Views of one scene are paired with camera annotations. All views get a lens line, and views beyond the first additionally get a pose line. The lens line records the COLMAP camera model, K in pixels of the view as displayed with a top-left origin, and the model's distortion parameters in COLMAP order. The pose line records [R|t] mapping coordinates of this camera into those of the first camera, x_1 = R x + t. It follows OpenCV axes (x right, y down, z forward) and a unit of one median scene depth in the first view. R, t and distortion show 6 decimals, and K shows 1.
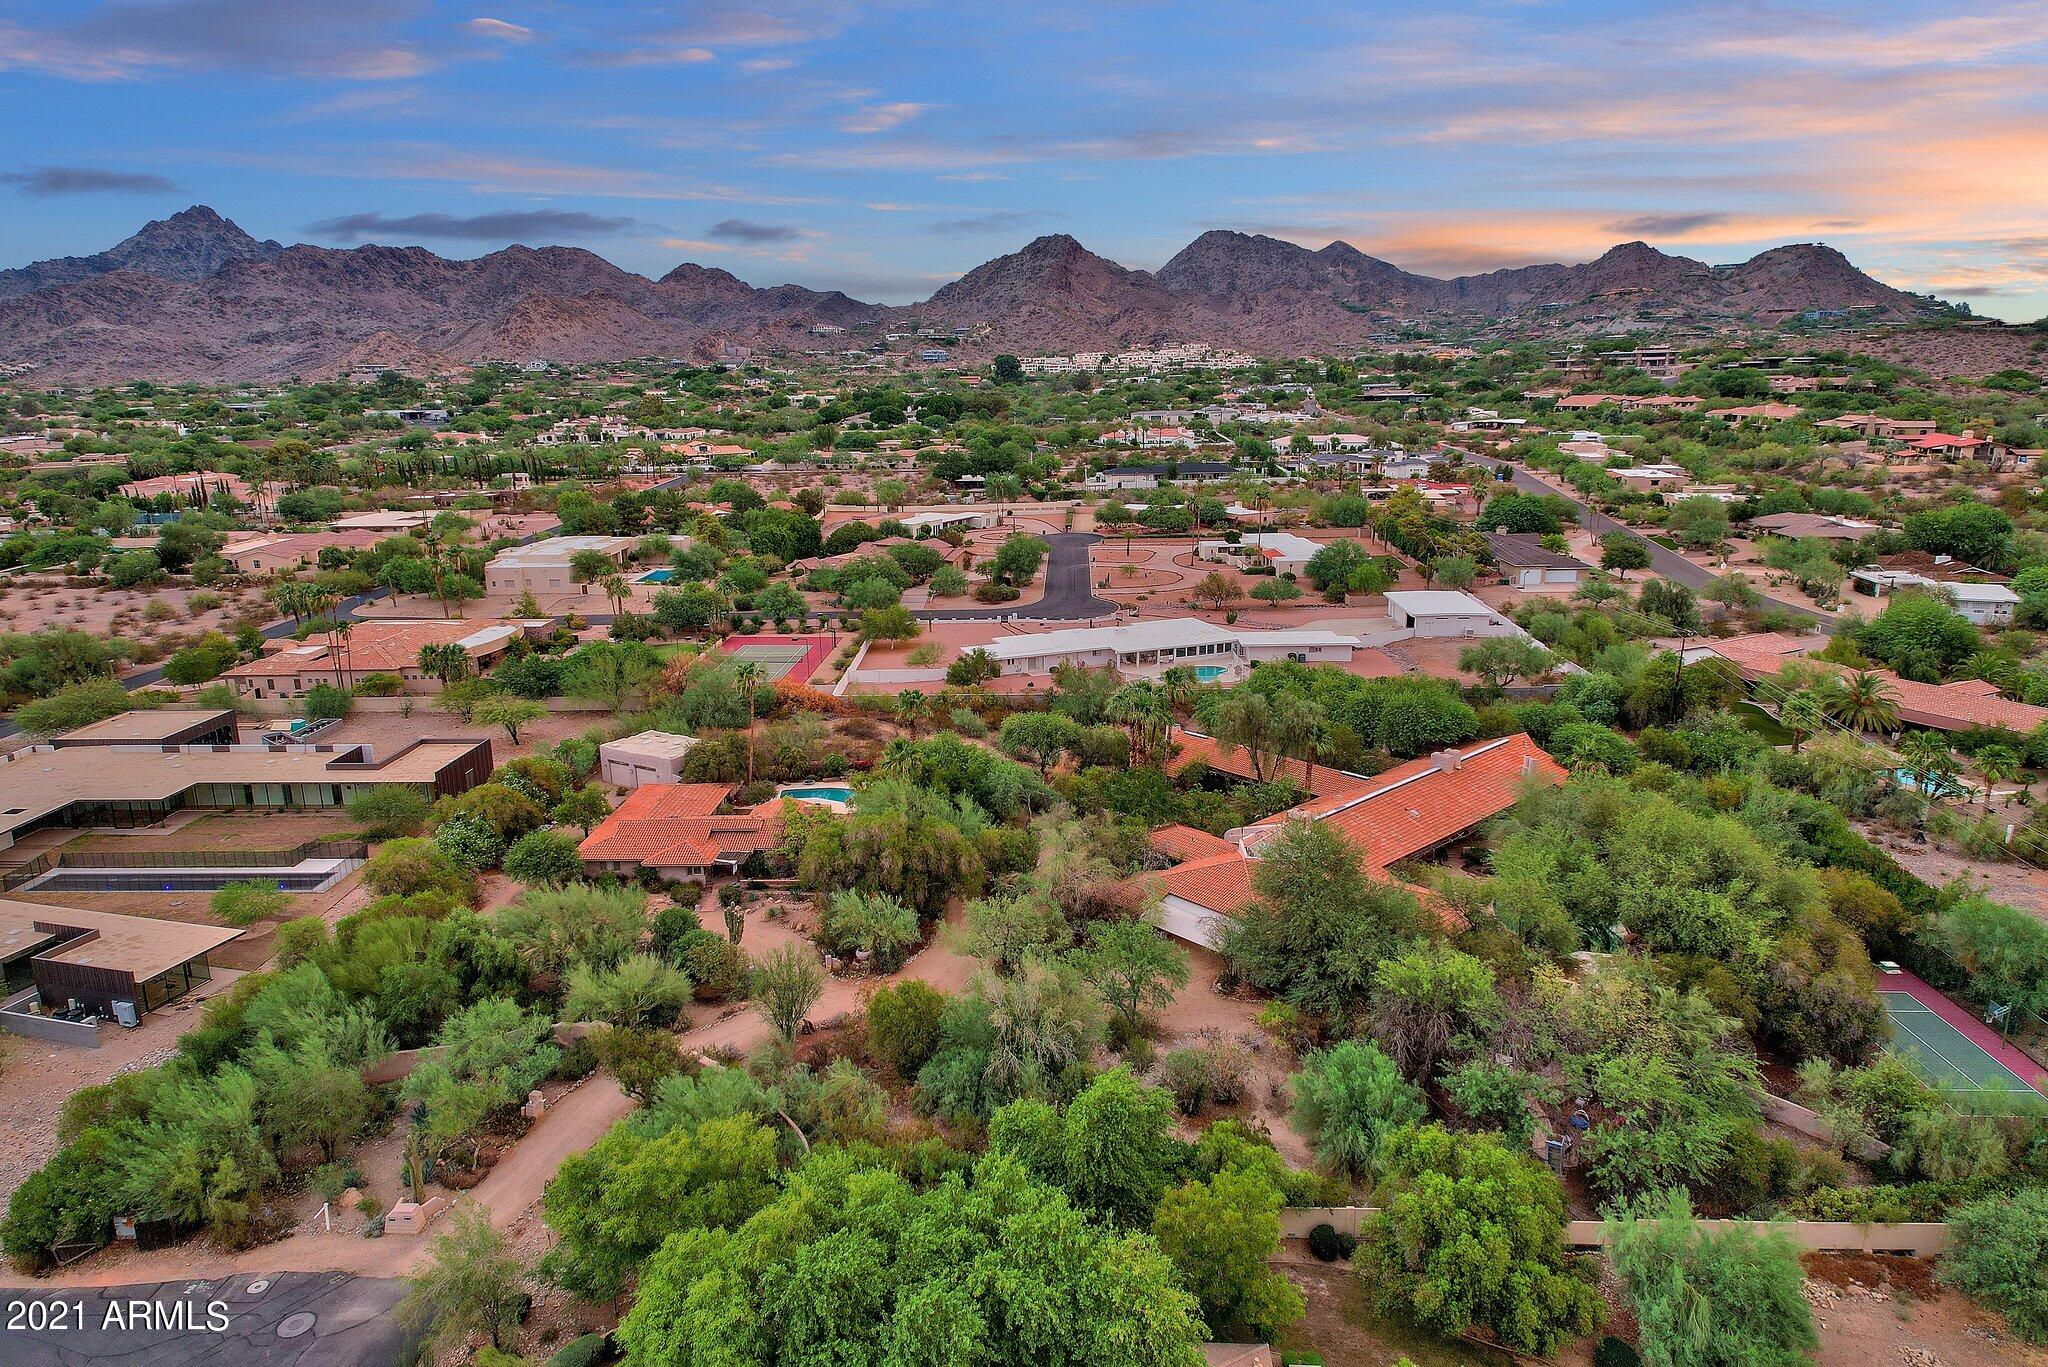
lens RADIAL K [[1259.8, 0, 1024.0], [0, 1259.8, 683.5], [0, 0, 1]] dist [0.082459, -0.060384]
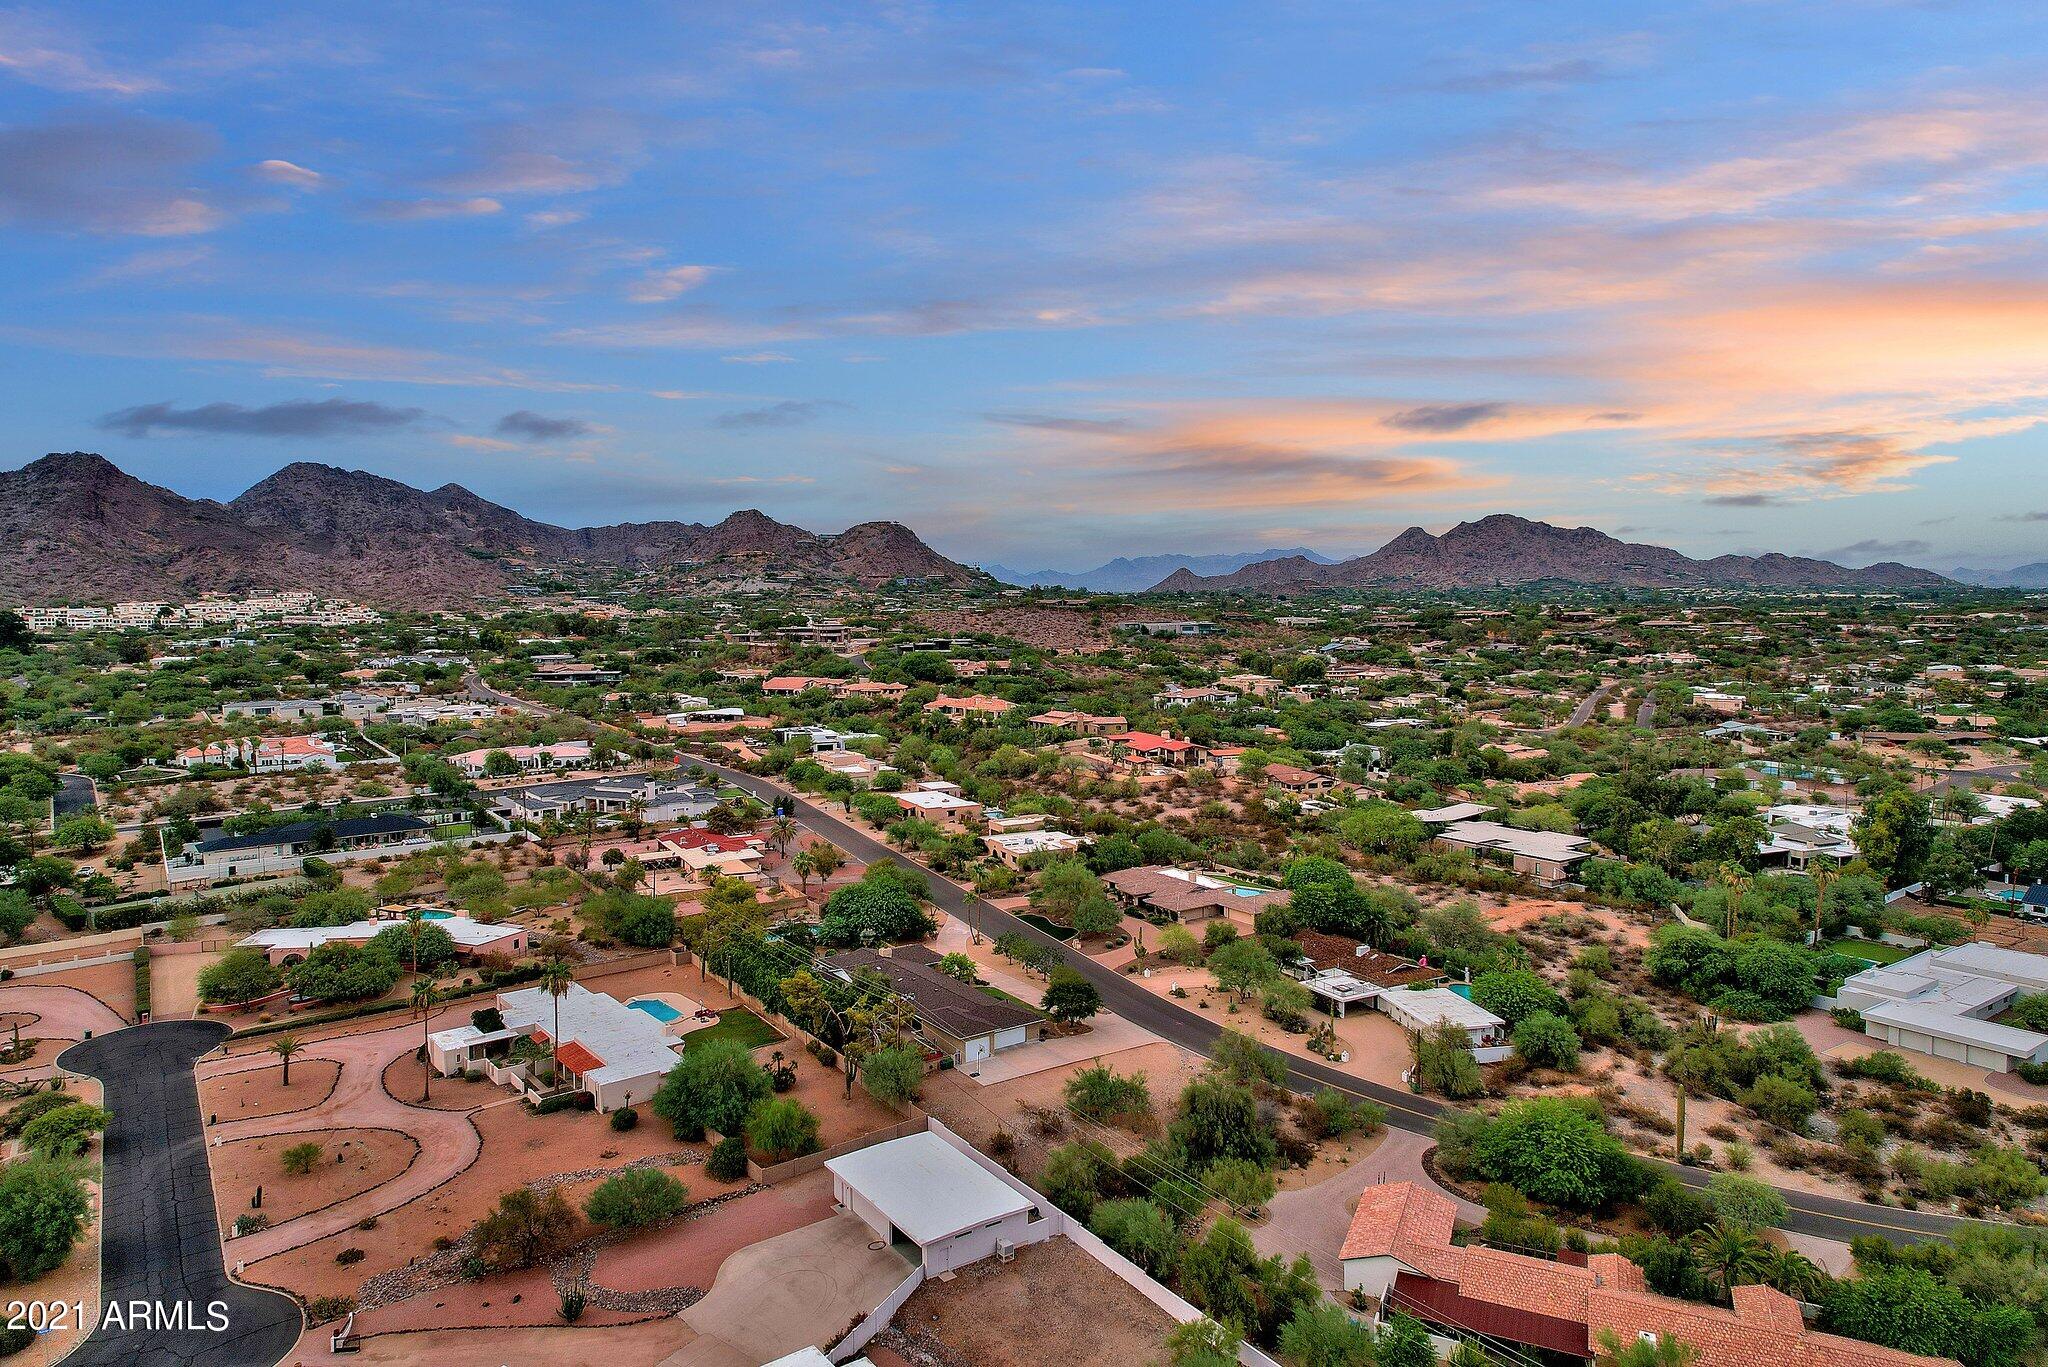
lens RADIAL K [[1259.8, 0, 1024.0], [0, 1259.8, 683.5], [0, 0, 1]] dist [0.082459, -0.060384]
pose [[0.794724, -0.030397, 0.606209, 0.002757], [0.140350, 0.980881, -0.134810, -0.161845], [-0.590521, 0.192218, 0.783796, 0.356873]]
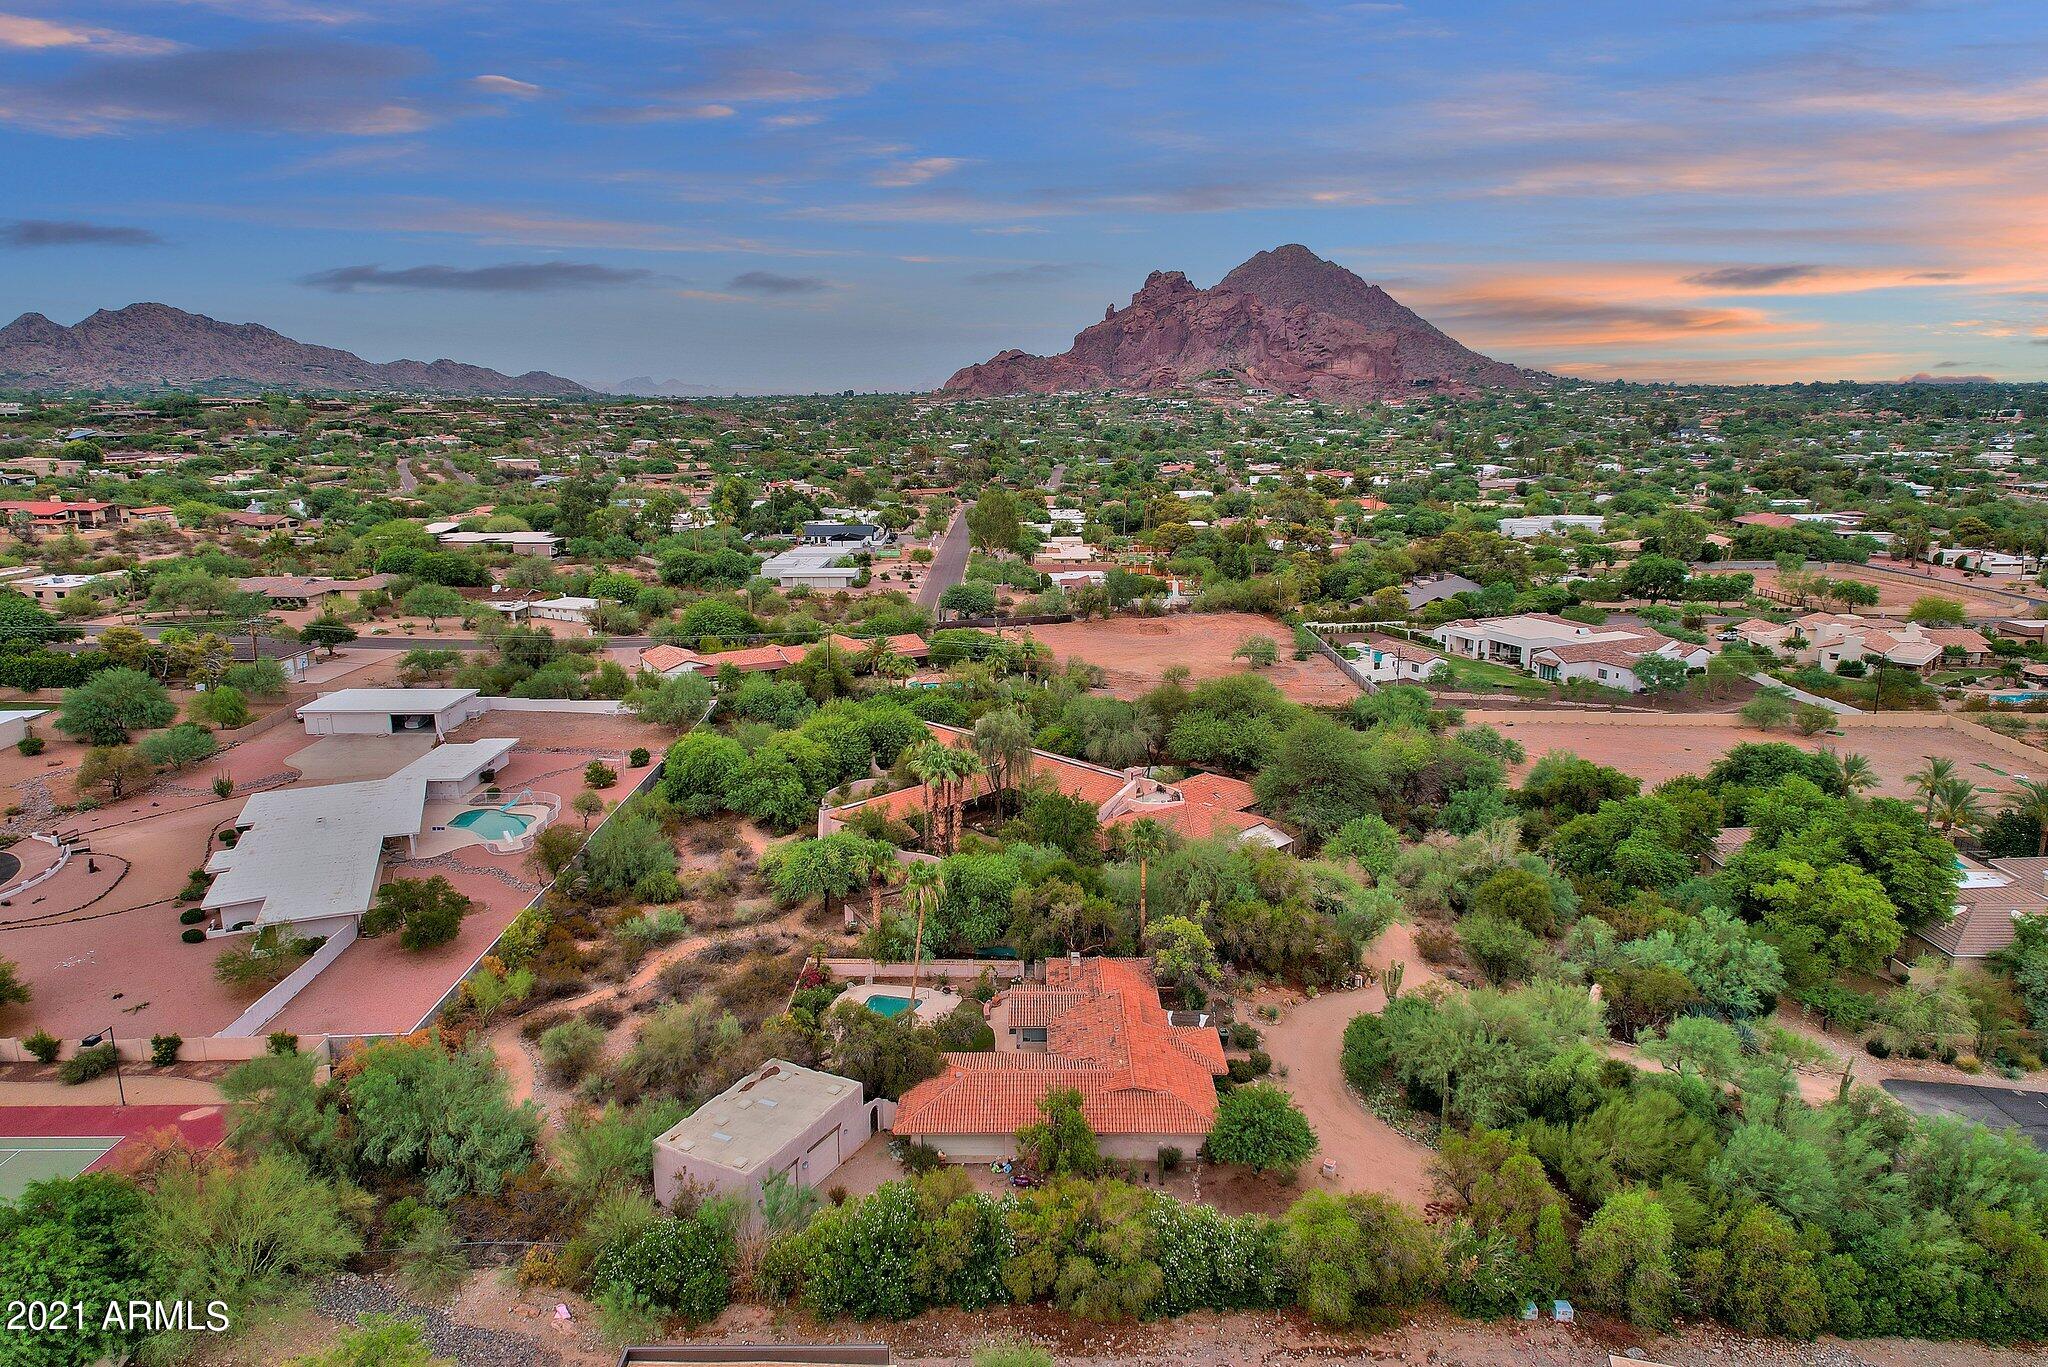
lens RADIAL K [[1250.7, 0, 1015.1], [0, 1250.7, 685.0], [0, 0, 1]] dist [0.090309, -0.078576]
pose [[-0.027391, -0.205259, 0.978324, -0.418271], [0.248813, 0.946490, 0.205547, -0.112911], [-0.968164, 0.249050, 0.025145, 0.441074]]
